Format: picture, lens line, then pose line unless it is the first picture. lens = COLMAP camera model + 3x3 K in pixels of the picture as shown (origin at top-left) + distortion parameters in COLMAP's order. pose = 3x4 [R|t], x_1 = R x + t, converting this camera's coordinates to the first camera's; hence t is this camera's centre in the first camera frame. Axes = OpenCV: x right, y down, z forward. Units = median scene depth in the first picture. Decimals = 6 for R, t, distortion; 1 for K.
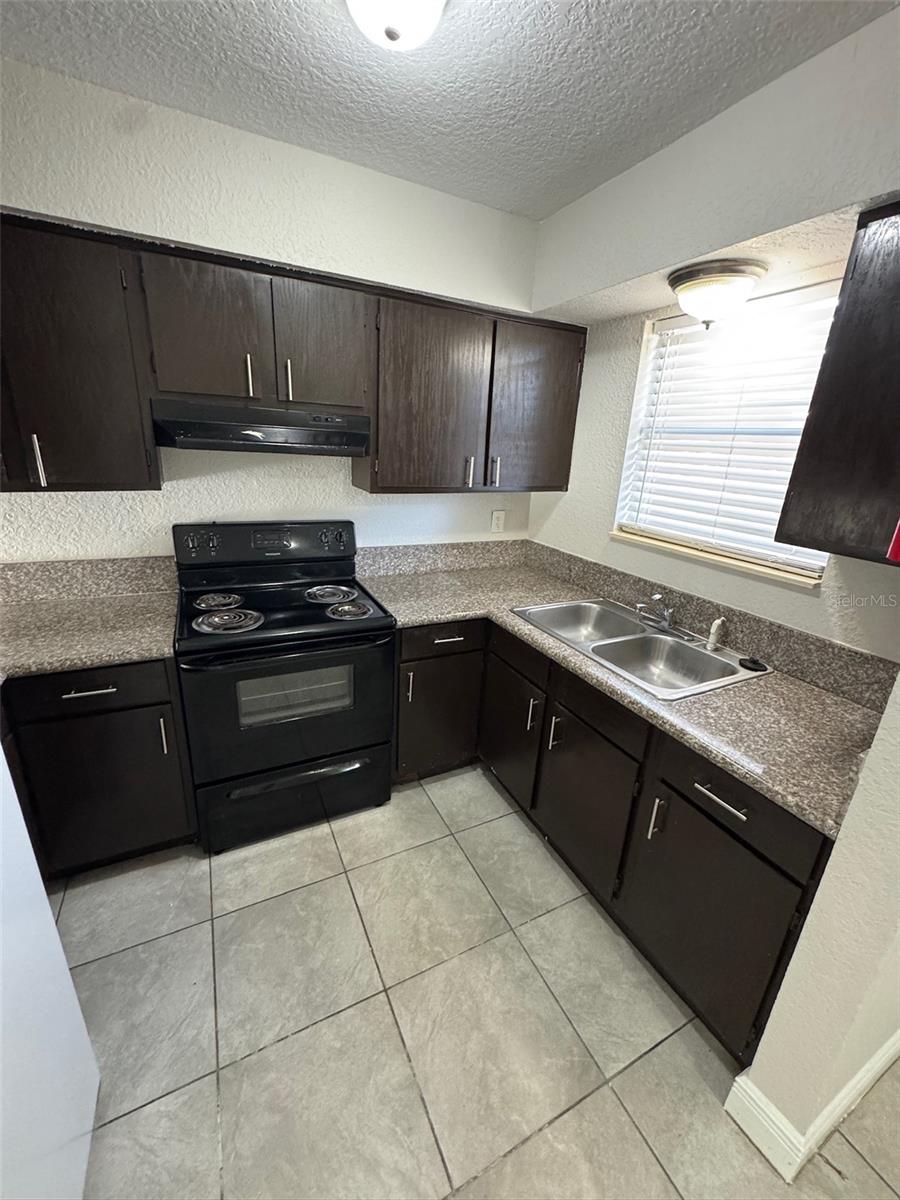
lens RADIAL K [[474.8, 0, 451.8], [0, 474.8, 601.8], [0, 0, 1]] dist [-0.003465, 0.000024]
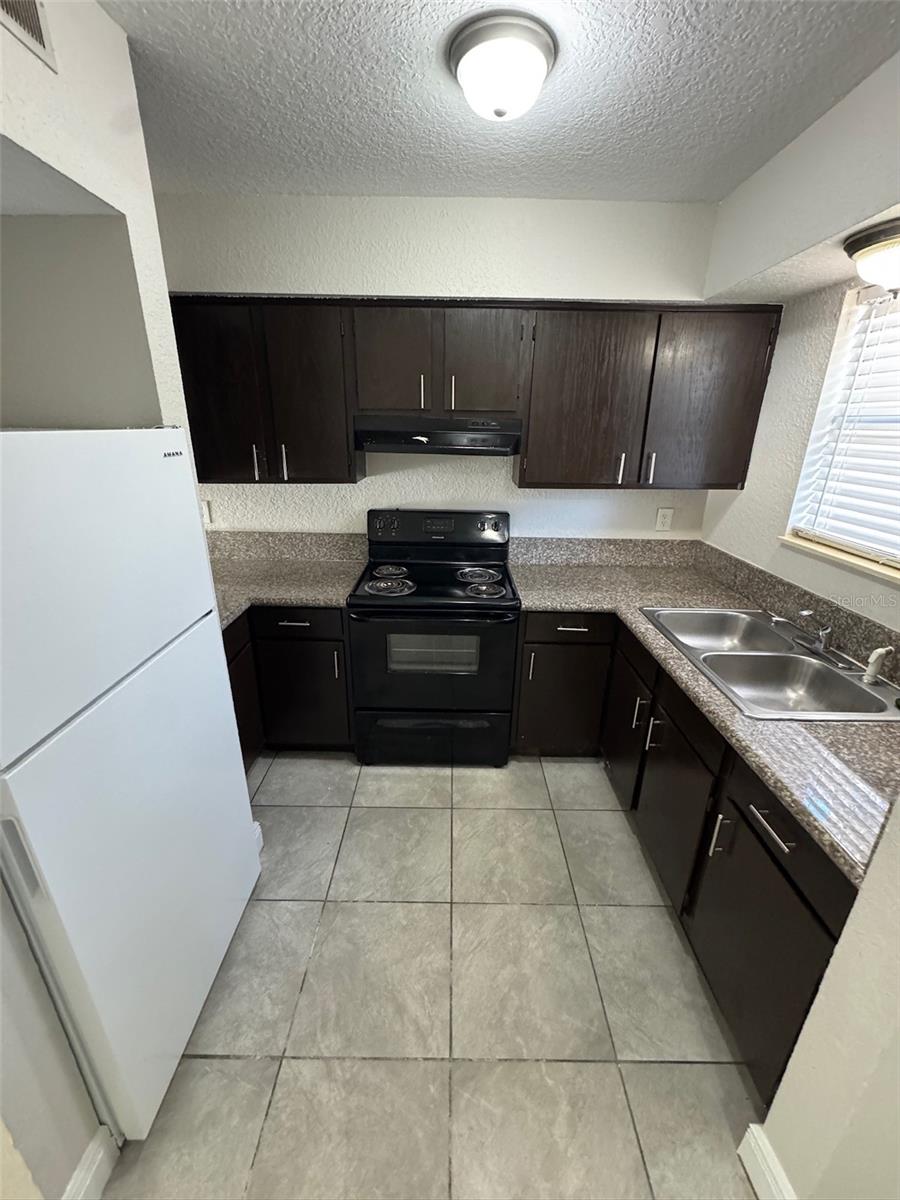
lens RADIAL K [[474.8, 0, 453.5], [0, 474.8, 602.6], [0, 0, 1]] dist [-0.003465, 0.000024]
pose [[0.891446, 0.121477, -0.436540, 0.240438], [-0.114949, 0.992506, 0.041453, 0.010410], [0.438304, 0.013226, 0.898729, -0.071910]]
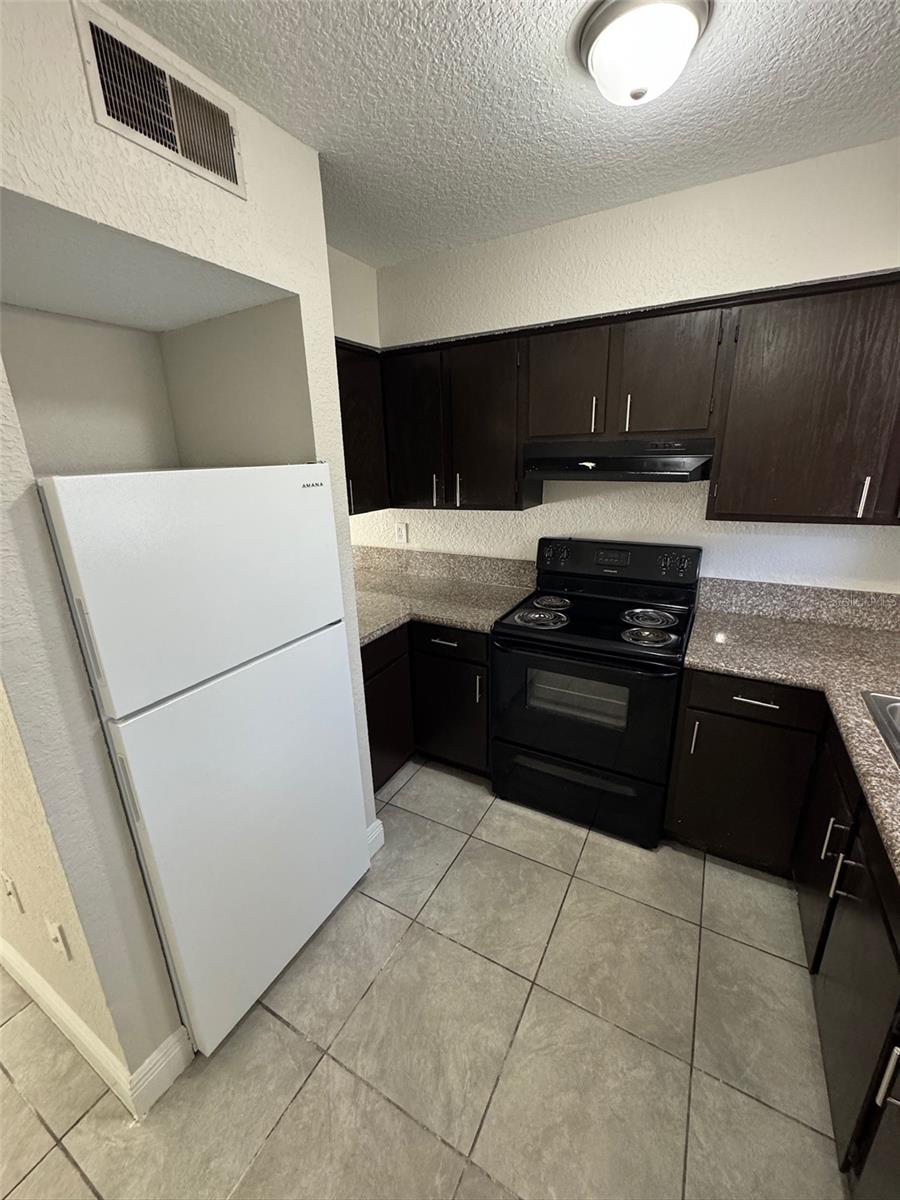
lens RADIAL K [[474.8, 0, 454.6], [0, 474.8, 602.4], [0, 0, 1]] dist [-0.003465, 0.000024]
pose [[0.561077, 0.181938, -0.807522, 0.374278], [-0.211290, 0.974709, 0.072799, -0.041021], [0.800343, 0.129776, 0.585328, 0.103591]]
